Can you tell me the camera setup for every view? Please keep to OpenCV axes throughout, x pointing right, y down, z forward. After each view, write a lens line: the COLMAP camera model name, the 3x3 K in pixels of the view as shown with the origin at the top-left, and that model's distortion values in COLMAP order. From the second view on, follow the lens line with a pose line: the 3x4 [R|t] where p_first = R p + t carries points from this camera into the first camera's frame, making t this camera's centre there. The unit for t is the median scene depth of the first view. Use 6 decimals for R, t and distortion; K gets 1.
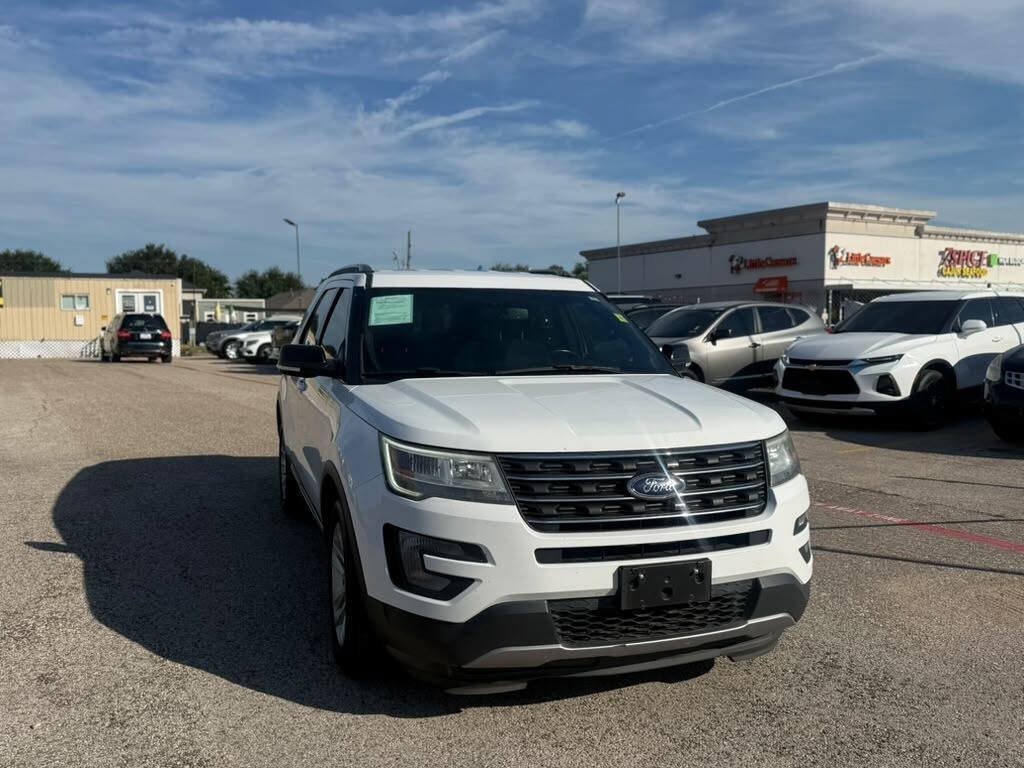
lens RADIAL K [[859.6, 0, 518.4], [0, 859.6, 388.8], [0, 0, 1]] dist [0.156888, -0.309945]
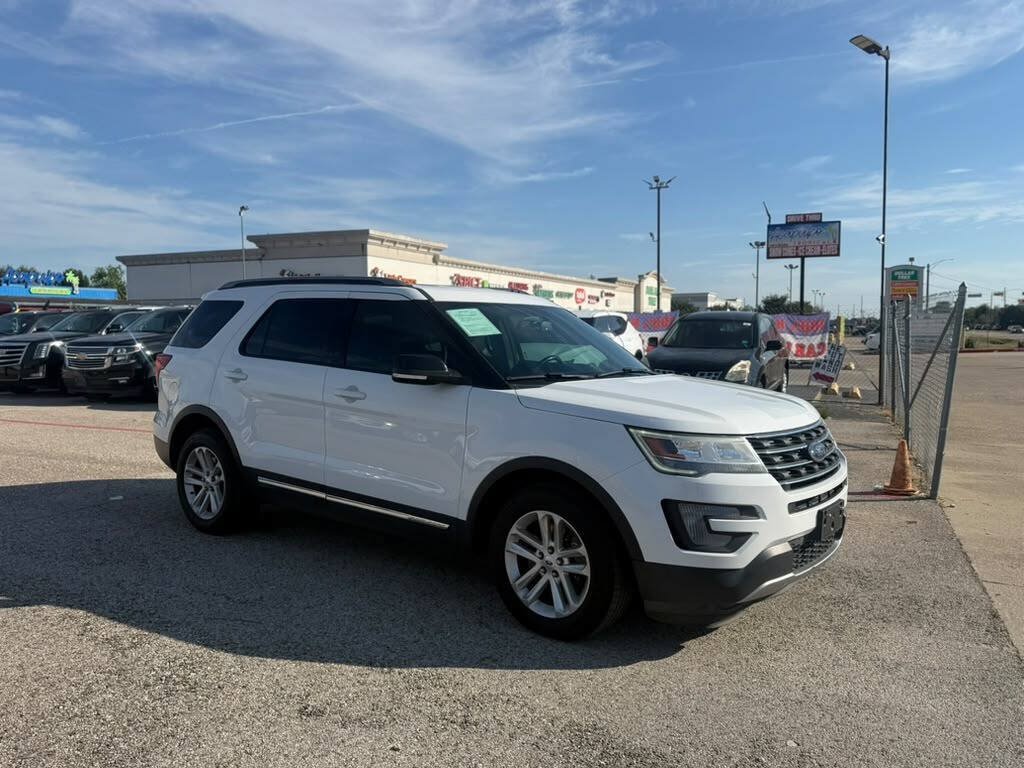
lens RADIAL K [[783.2, 0, 520.6], [0, 783.2, 381.8], [0, 0, 1]] dist [0.140967, -0.266456]
pose [[0.837942, -0.029795, 0.544945, -0.153670], [0.036831, 0.999320, -0.001995, -0.002493], [-0.544515, 0.021743, 0.838469, 0.029464]]
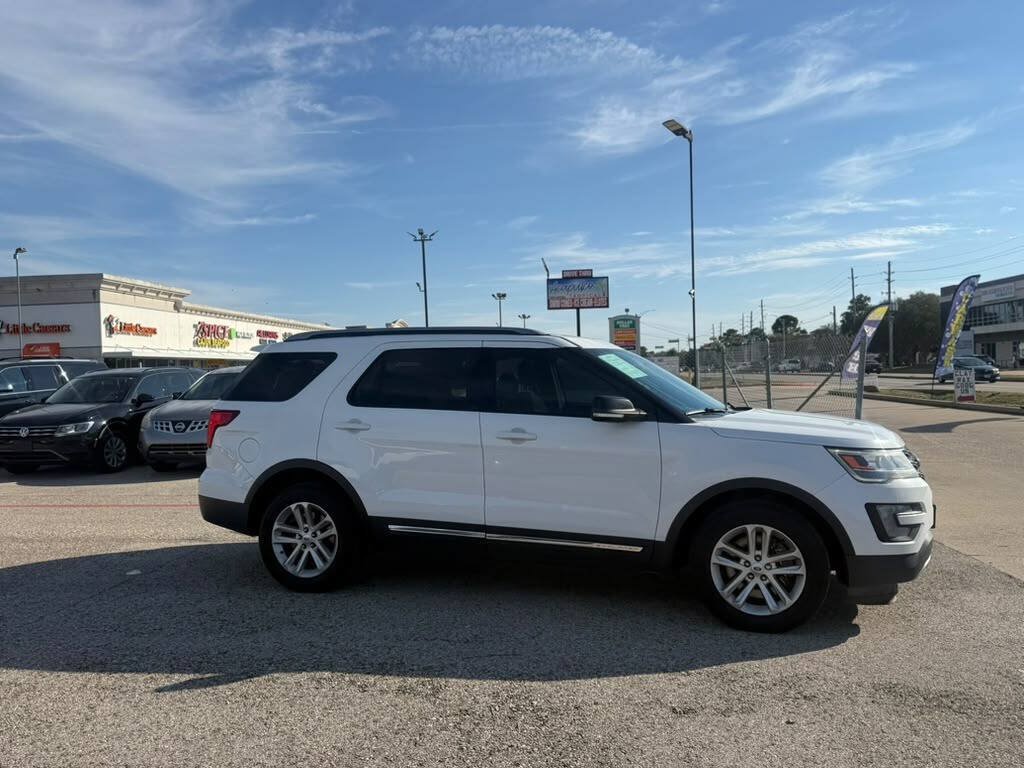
lens RADIAL K [[783.2, 0, 520.6], [0, 783.2, 381.8], [0, 0, 1]] dist [0.140967, -0.266456]
pose [[0.609186, -0.017571, 0.792833, -0.270377], [0.083233, 0.995649, -0.041887, -0.008060], [-0.788647, 0.091507, 0.607998, 0.101953]]
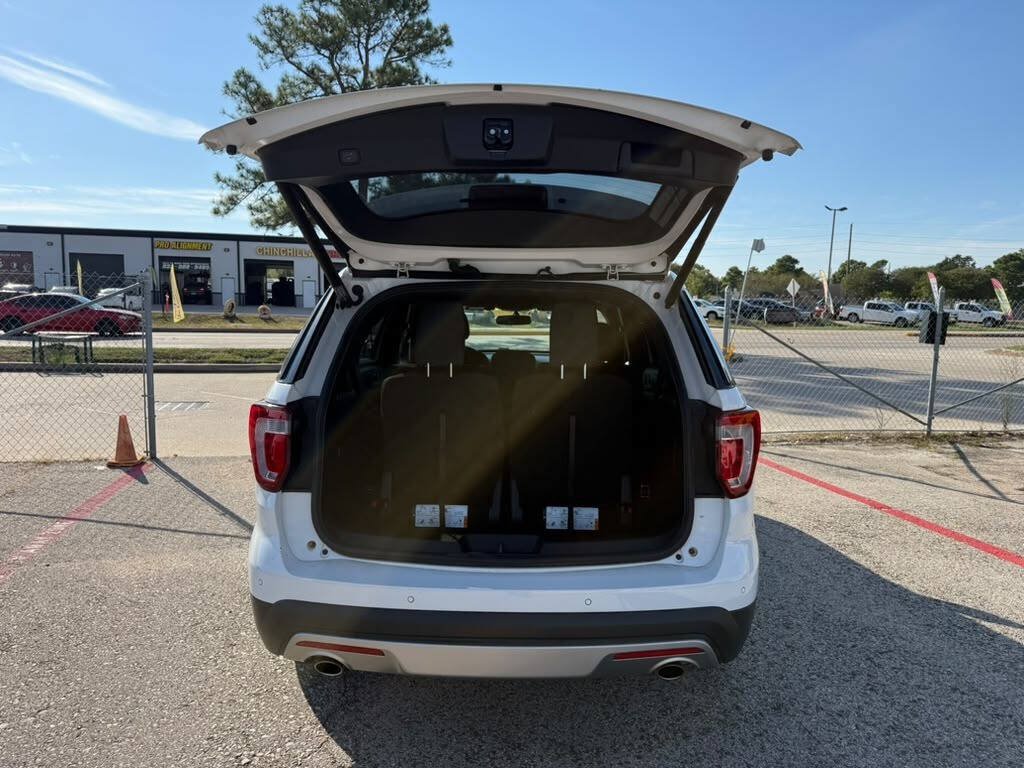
lens RADIAL K [[719.9, 0, 515.5], [0, 719.9, 394.7], [0, 0, 1]] dist [0.003975, -0.000857]
pose [[-0.937000, -0.057566, 0.344554, -0.103709], [0.011941, 0.980474, 0.196284, -0.047974], [-0.349126, 0.188033, -0.918017, 0.515455]]
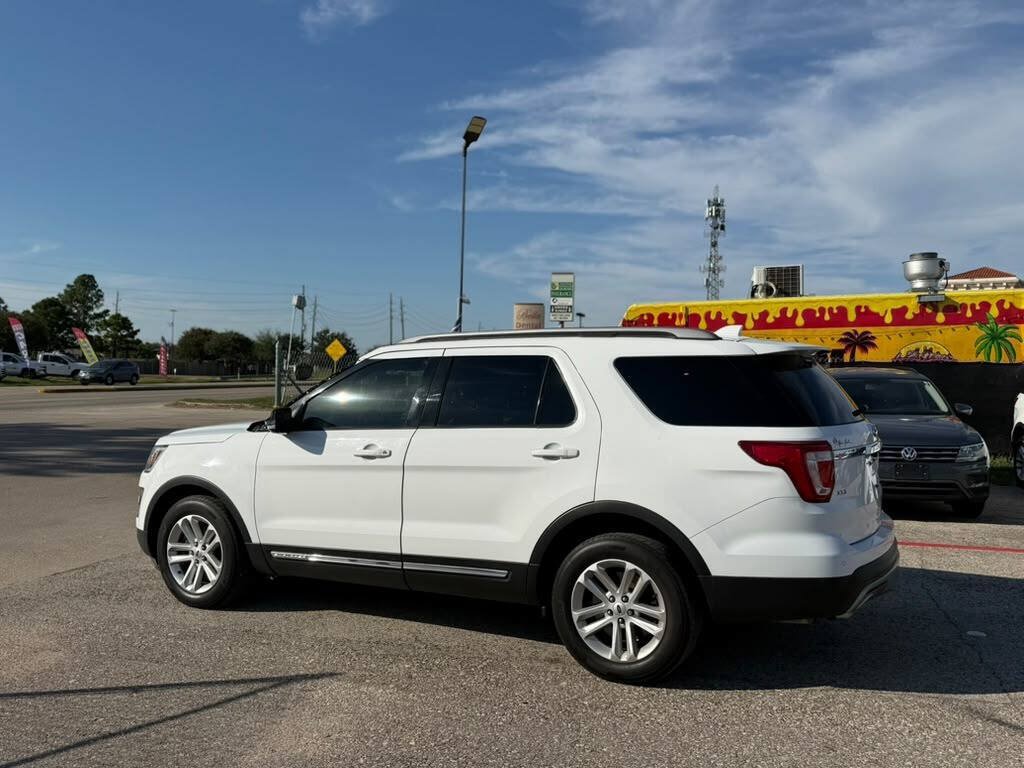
lens RADIAL K [[862.8, 0, 522.4], [0, 862.8, 393.4], [0, 0, 1]] dist [0.155881, -0.313570]
pose [[-0.731238, 0.005501, -0.682101, 0.183654], [-0.069064, 0.994232, 0.082058, -0.046907], [0.678617, 0.107112, -0.726640, 0.522839]]
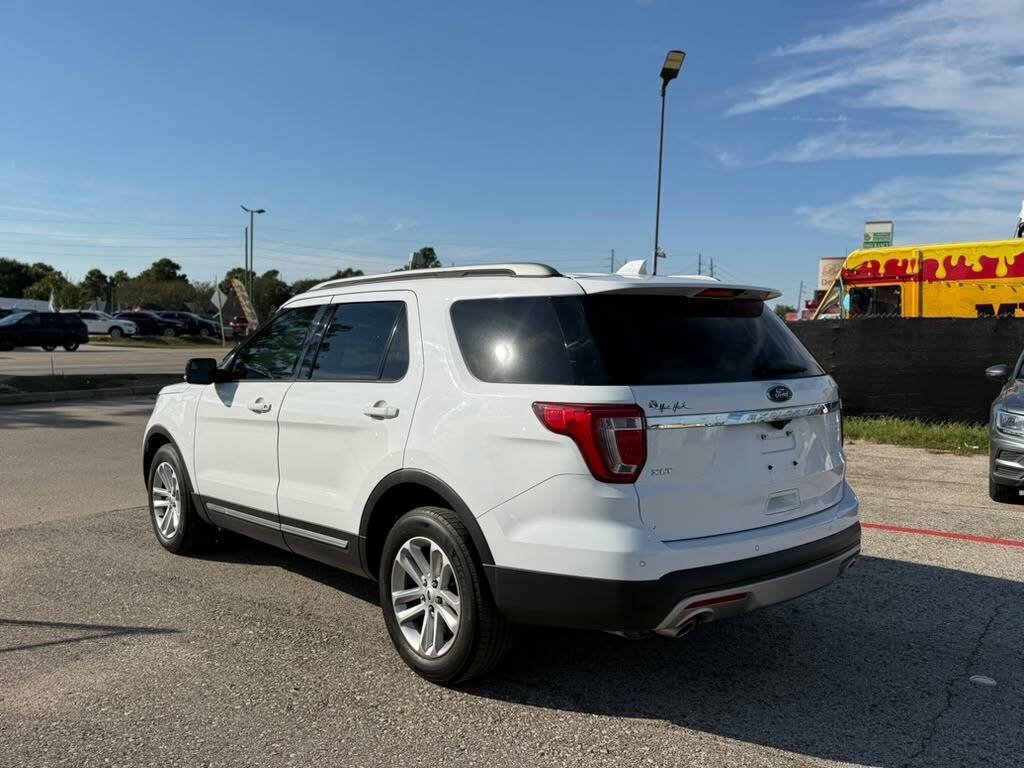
lens RADIAL K [[866.2, 0, 524.2], [0, 866.2, 399.4], [0, 0, 1]] dist [0.129271, -0.237898]
pose [[-0.924574, 0.017175, -0.380614, 0.060605], [-0.043815, 0.987563, 0.150997, -0.047516], [0.378474, 0.156285, -0.912323, 0.560544]]
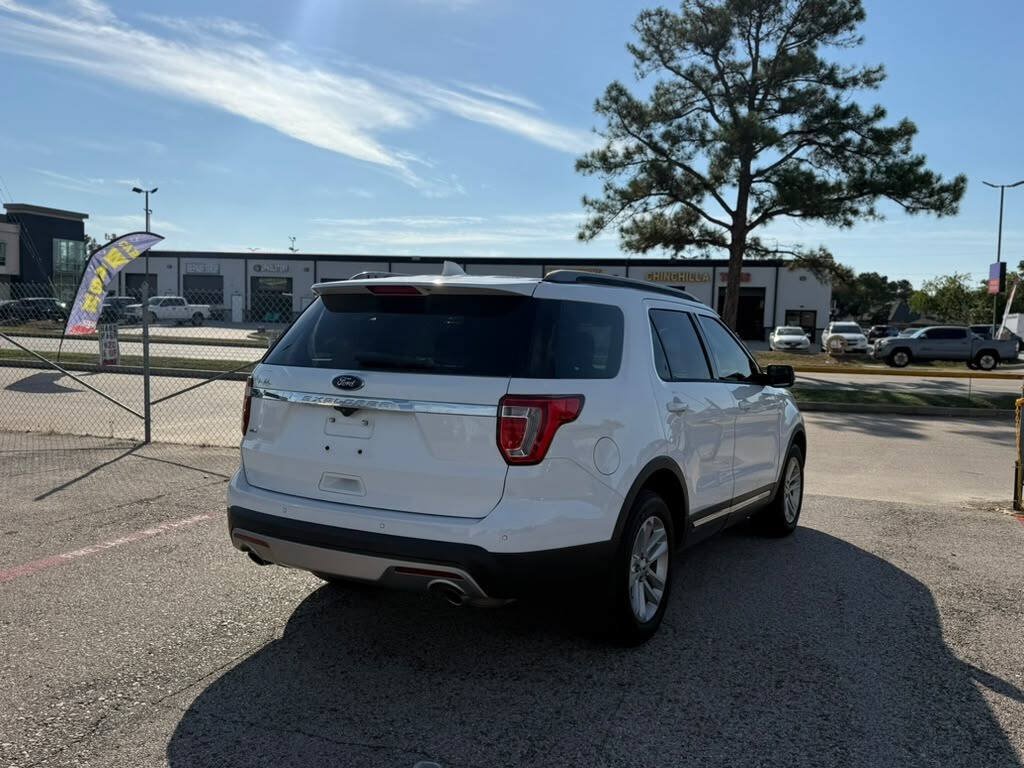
lens RADIAL K [[866.2, 0, 524.2], [0, 866.2, 399.4], [0, 0, 1]] dist [0.129271, -0.237898]
pose [[-0.649435, -0.080203, 0.756176, -0.237740], [0.030385, 0.990891, 0.131194, -0.043687], [-0.759810, 0.108178, -0.641082, 0.506615]]
